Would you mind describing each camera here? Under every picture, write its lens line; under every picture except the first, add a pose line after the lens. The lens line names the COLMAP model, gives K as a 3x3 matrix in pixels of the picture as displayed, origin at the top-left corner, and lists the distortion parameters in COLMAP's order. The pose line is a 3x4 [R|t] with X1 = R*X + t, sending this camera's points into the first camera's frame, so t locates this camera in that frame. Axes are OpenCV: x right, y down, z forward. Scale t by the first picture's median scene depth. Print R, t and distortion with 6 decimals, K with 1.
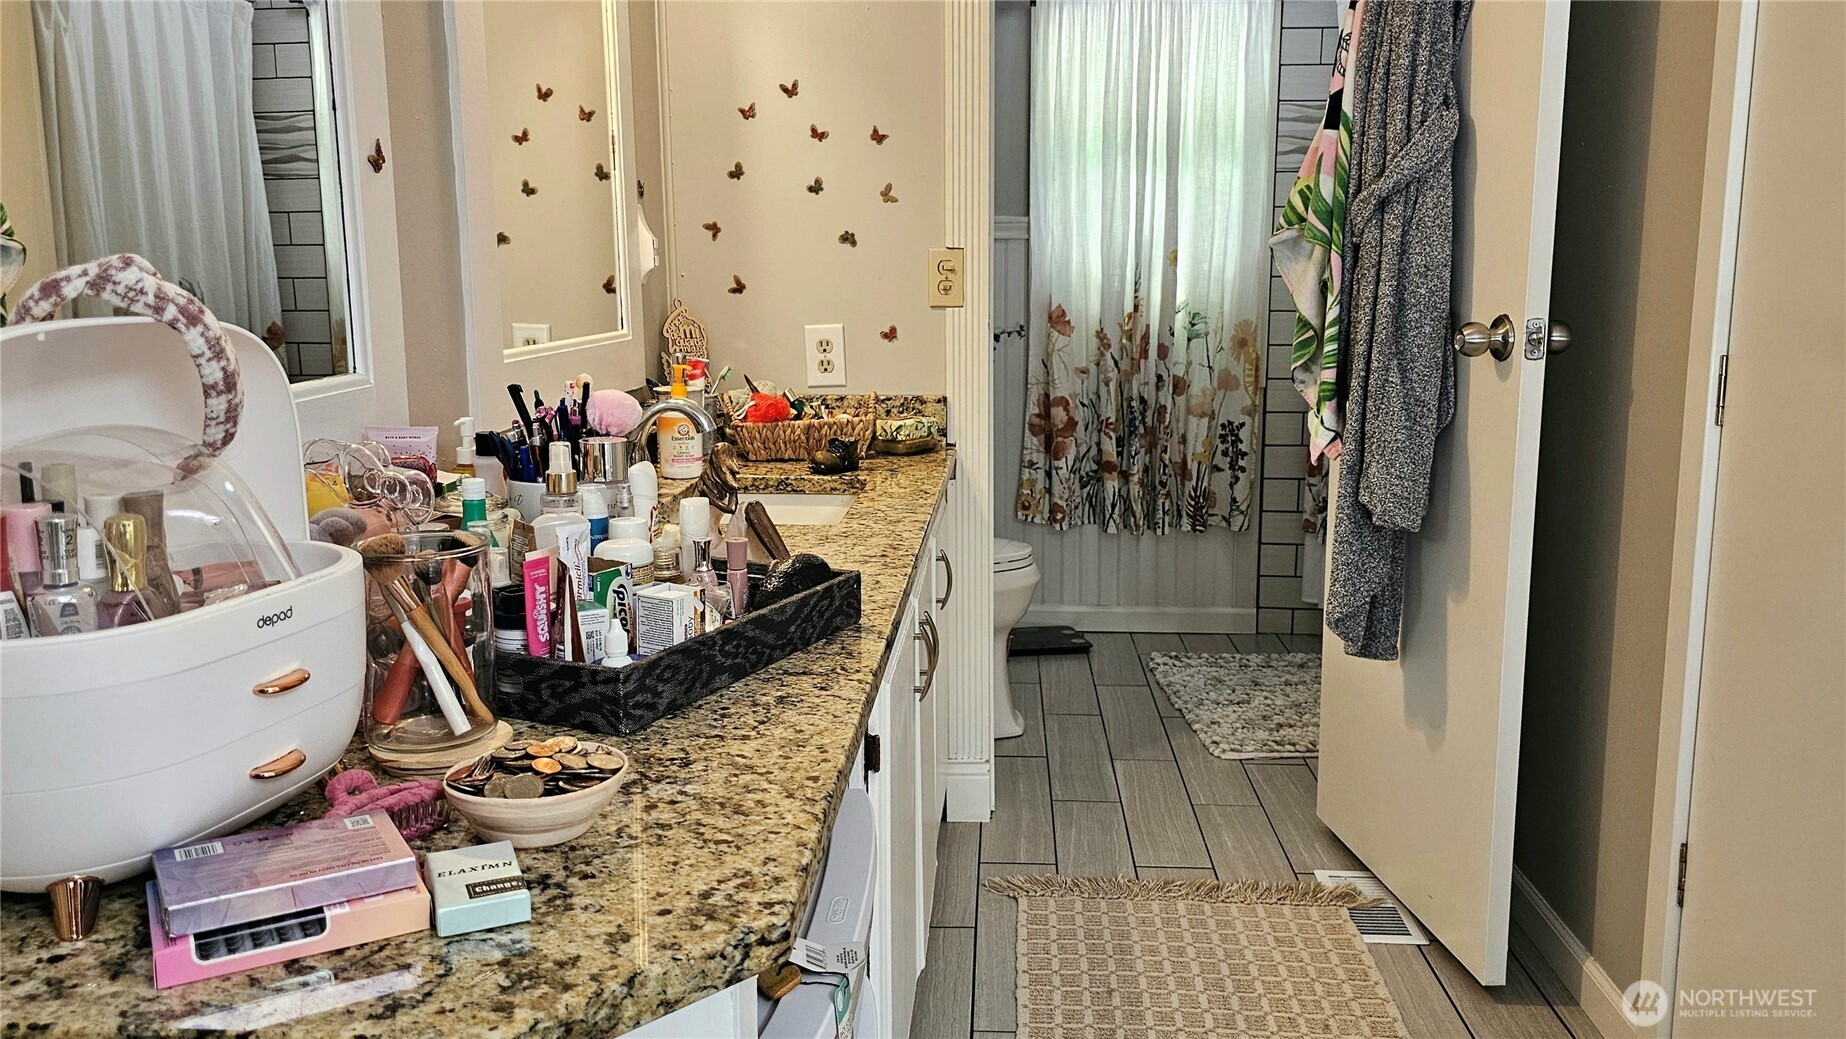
lens RADIAL K [[1320.3, 0, 885.5], [0, 1320.3, 524.2], [0, 0, 1]] dist [0.029434, -0.032975]
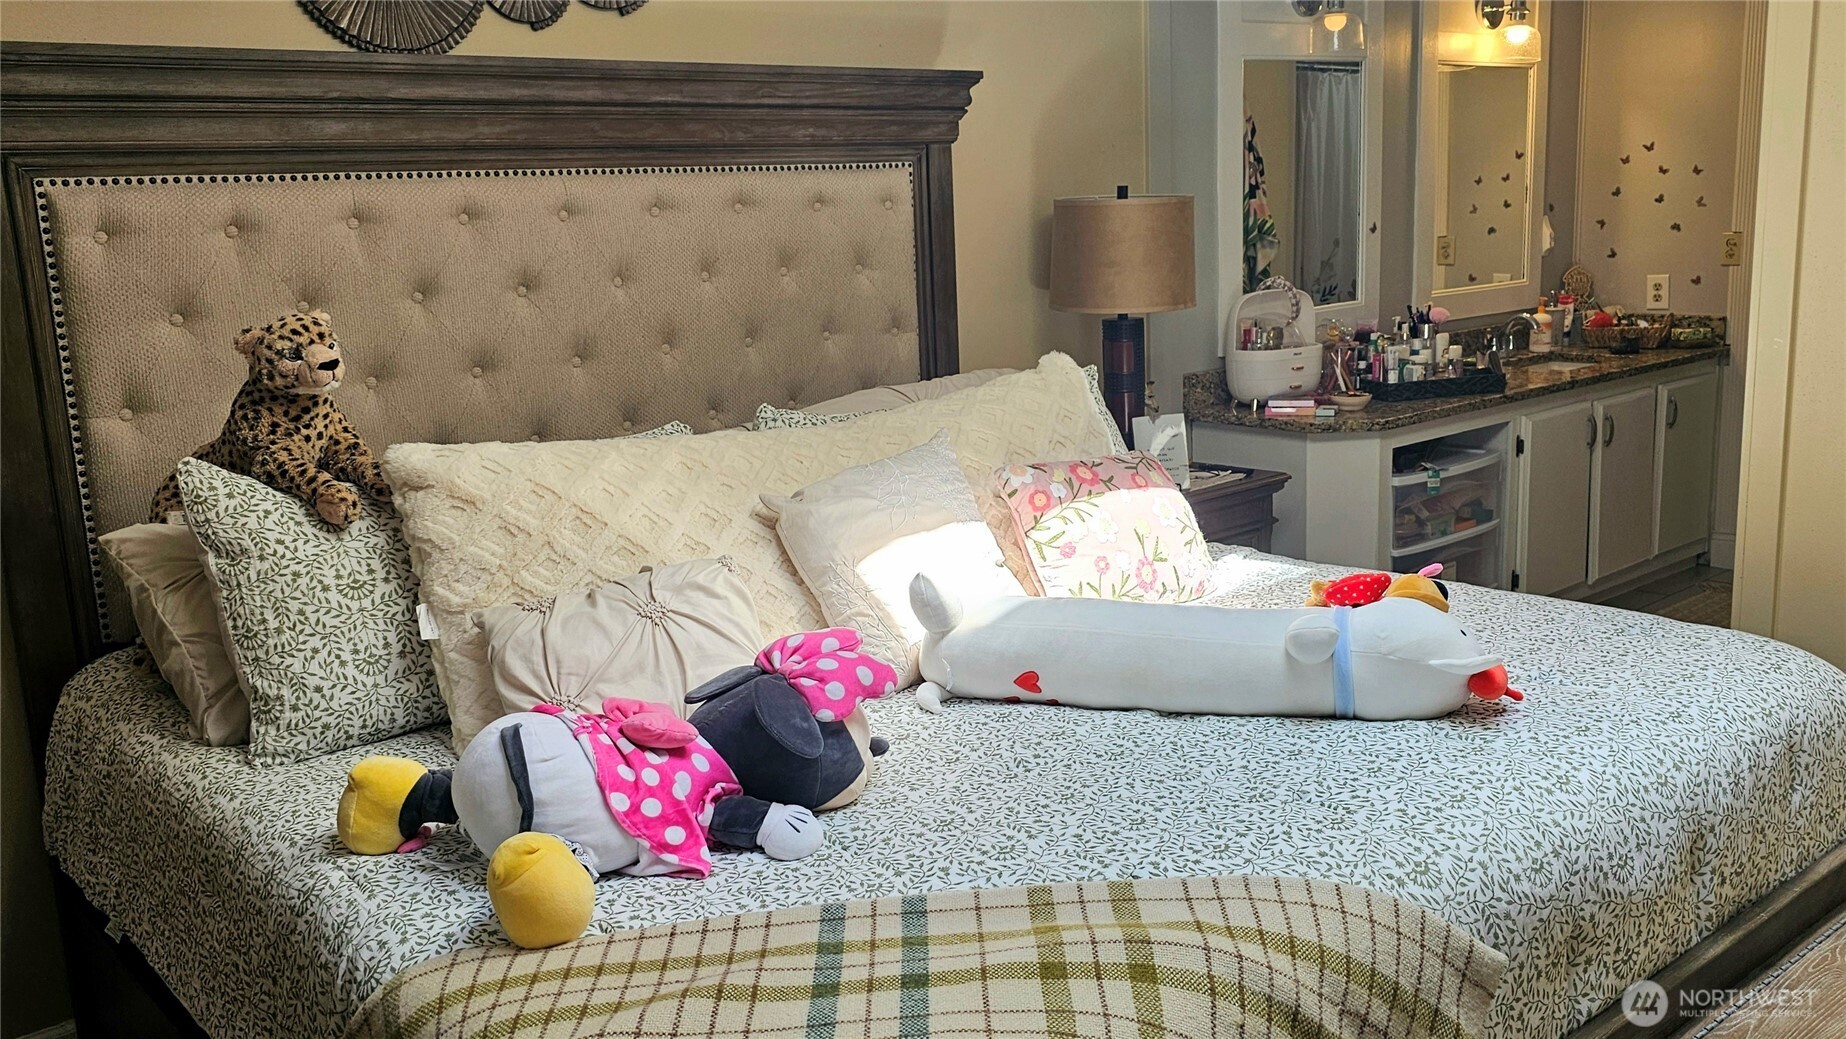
lens RADIAL K [[1323.5, 0, 928.7], [0, 1323.5, 512.2], [0, 0, 1]] dist [0.063385, -0.056391]
pose [[0.665255, 0.140426, -0.733292, 0.690148], [-0.101598, 0.990044, 0.097422, 0.093082], [0.739672, 0.009691, 0.672898, -0.977951]]
